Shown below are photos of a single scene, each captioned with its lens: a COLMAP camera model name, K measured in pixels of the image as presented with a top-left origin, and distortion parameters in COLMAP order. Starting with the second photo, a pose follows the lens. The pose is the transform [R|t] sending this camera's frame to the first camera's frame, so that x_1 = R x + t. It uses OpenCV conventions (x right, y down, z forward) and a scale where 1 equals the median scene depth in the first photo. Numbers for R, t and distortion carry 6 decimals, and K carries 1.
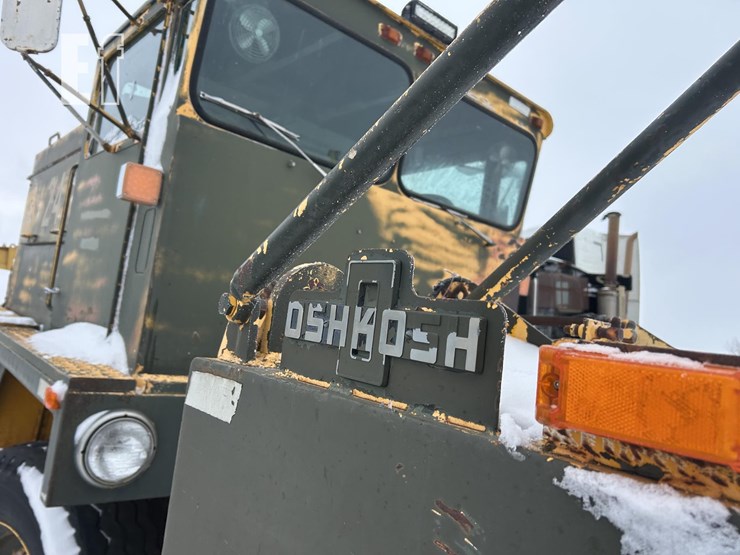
lens RADIAL K [[555.0, 0, 367.4], [0, 555.0, 274.4], [0, 0, 1]] dist [0.056984, -0.055438]
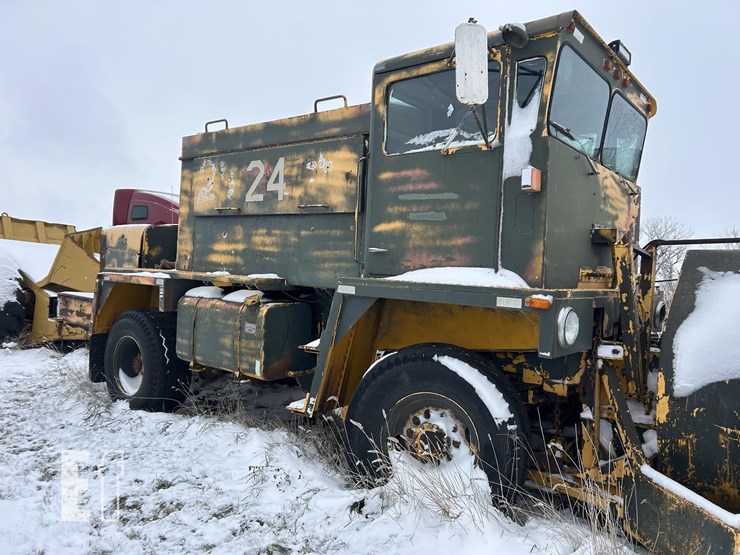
lens RADIAL K [[546.5, 0, 372.4], [0, 546.5, 275.0], [0, 0, 1]] dist [0.092620, -0.109044]
pose [[0.978638, -0.095915, 0.181847, -1.068536], [0.074079, 0.989600, 0.123301, -0.105405], [-0.191782, -0.107196, 0.975566, -0.497743]]
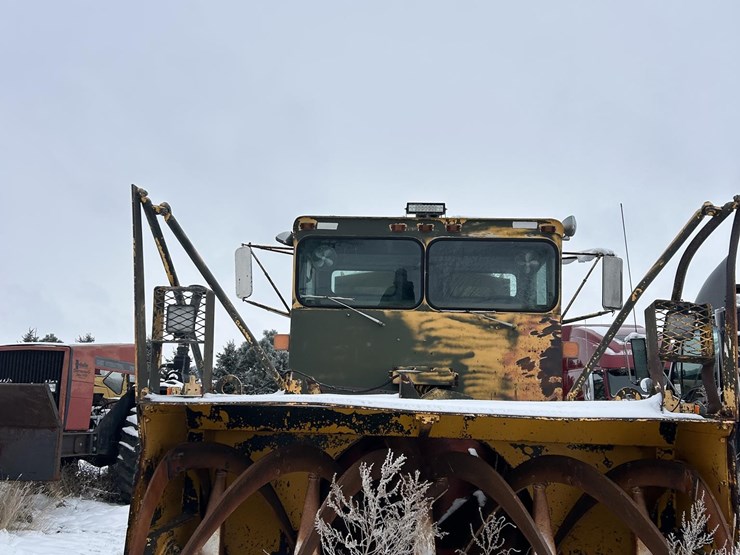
lens RADIAL K [[721.1, 0, 337.0], [0, 721.1, 278.2], [0, 0, 1]] dist [0.067386, -0.006513]
pose [[0.703686, -0.217543, -0.676388, 1.635802], [0.130837, 0.975369, -0.177586, 0.129564], [0.698360, 0.036468, 0.714817, -0.890082]]
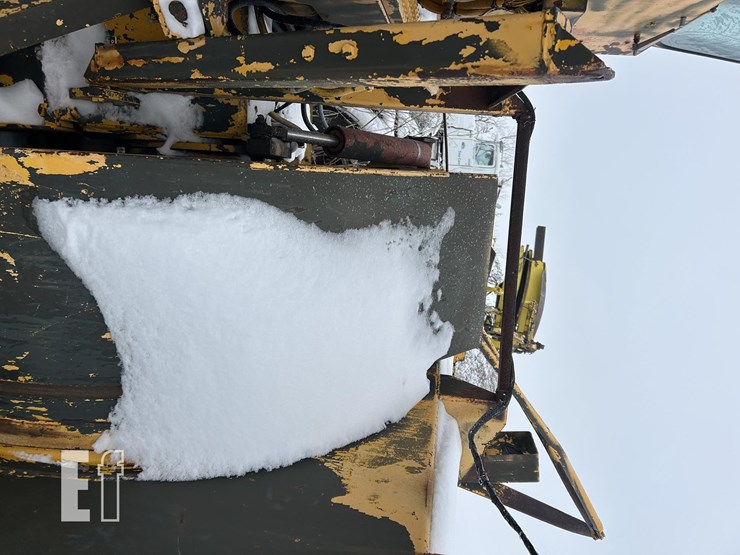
lens RADIAL K [[546.5, 0, 372.4], [0, 546.5, 275.0], [0, 0, 1]] dist [0.092620, -0.109044]
pose [[0.196287, 0.494902, 0.846489, -0.382387], [-0.951766, -0.111458, 0.285864, 0.037768], [0.235822, -0.861771, 0.449153, 0.521403]]
